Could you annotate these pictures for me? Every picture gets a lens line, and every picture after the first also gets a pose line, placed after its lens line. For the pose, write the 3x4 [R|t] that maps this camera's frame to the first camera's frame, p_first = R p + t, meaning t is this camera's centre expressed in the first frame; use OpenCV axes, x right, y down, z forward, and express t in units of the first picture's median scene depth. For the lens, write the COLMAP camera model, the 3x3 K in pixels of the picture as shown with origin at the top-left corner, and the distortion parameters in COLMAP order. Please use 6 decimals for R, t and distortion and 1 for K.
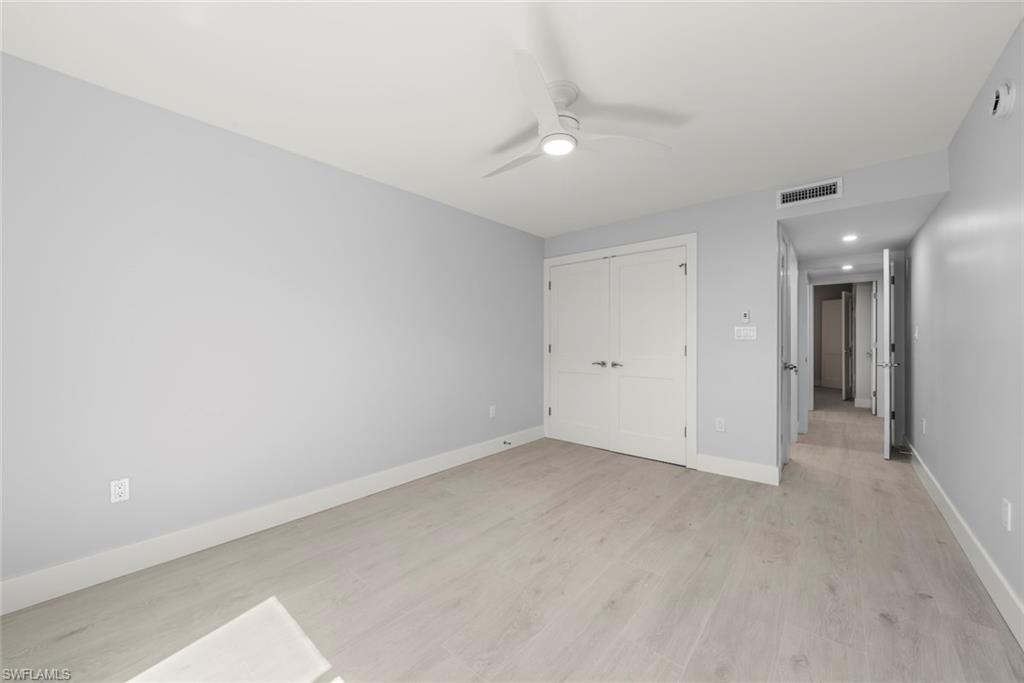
lens RADIAL K [[385.9, 0, 514.5], [0, 385.9, 341.9], [0, 0, 1]] dist [-0.001747, -0.000142]
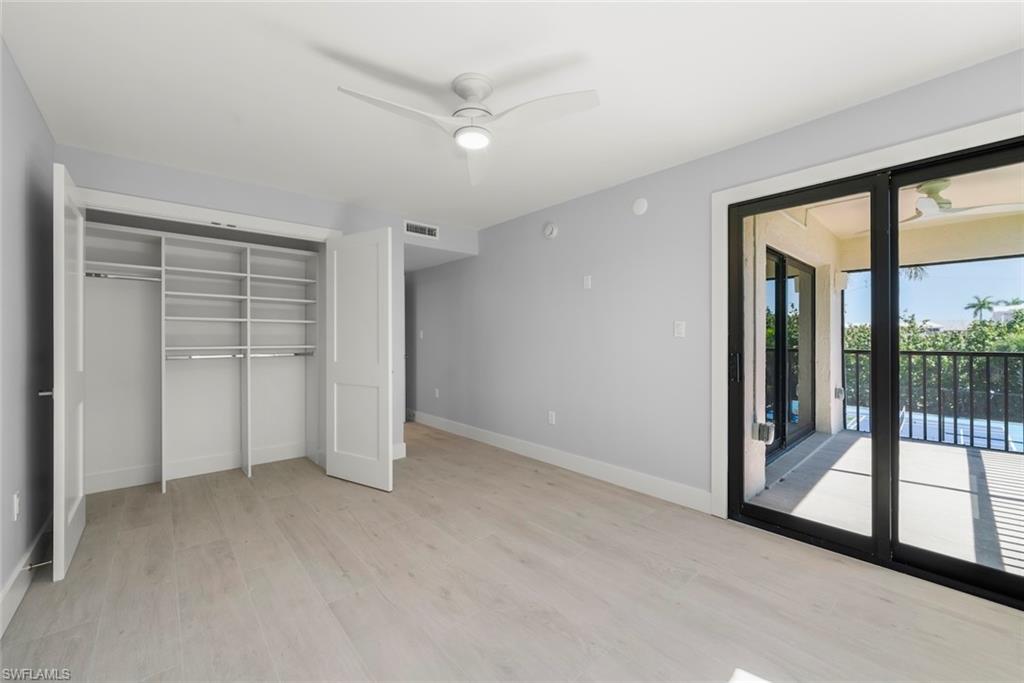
lens RADIAL K [[400.0, 0, 512.4], [0, 400.0, 335.5], [0, 0, 1]] dist [-0.001395, -0.000093]
pose [[0.131152, 0.006159, 0.991343, -0.864398], [0.007489, 0.999946, -0.007204, -0.007269], [-0.991334, 0.008369, 0.131099, 0.770873]]
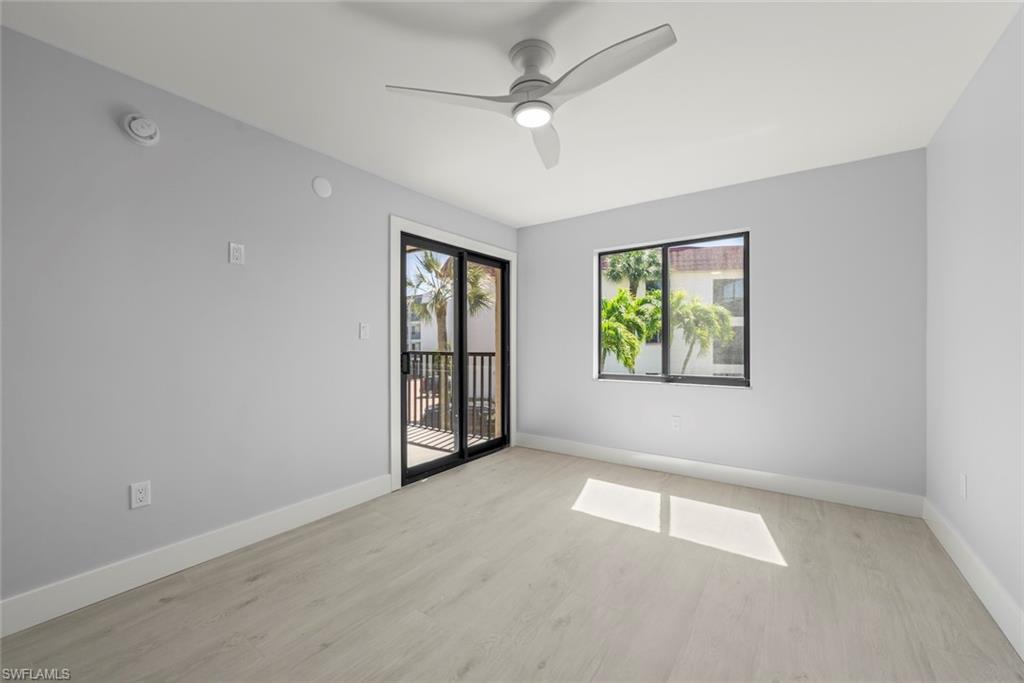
lens RADIAL K [[400.0, 0, 512.3], [0, 400.0, 341.9], [0, 0, 1]] dist [-0.001395, -0.000093]
pose [[-0.996697, 0.004828, -0.081064, 0.235829], [0.003999, 0.999938, 0.010389, -0.008648], [0.081109, 0.010030, -0.996655, 1.896981]]
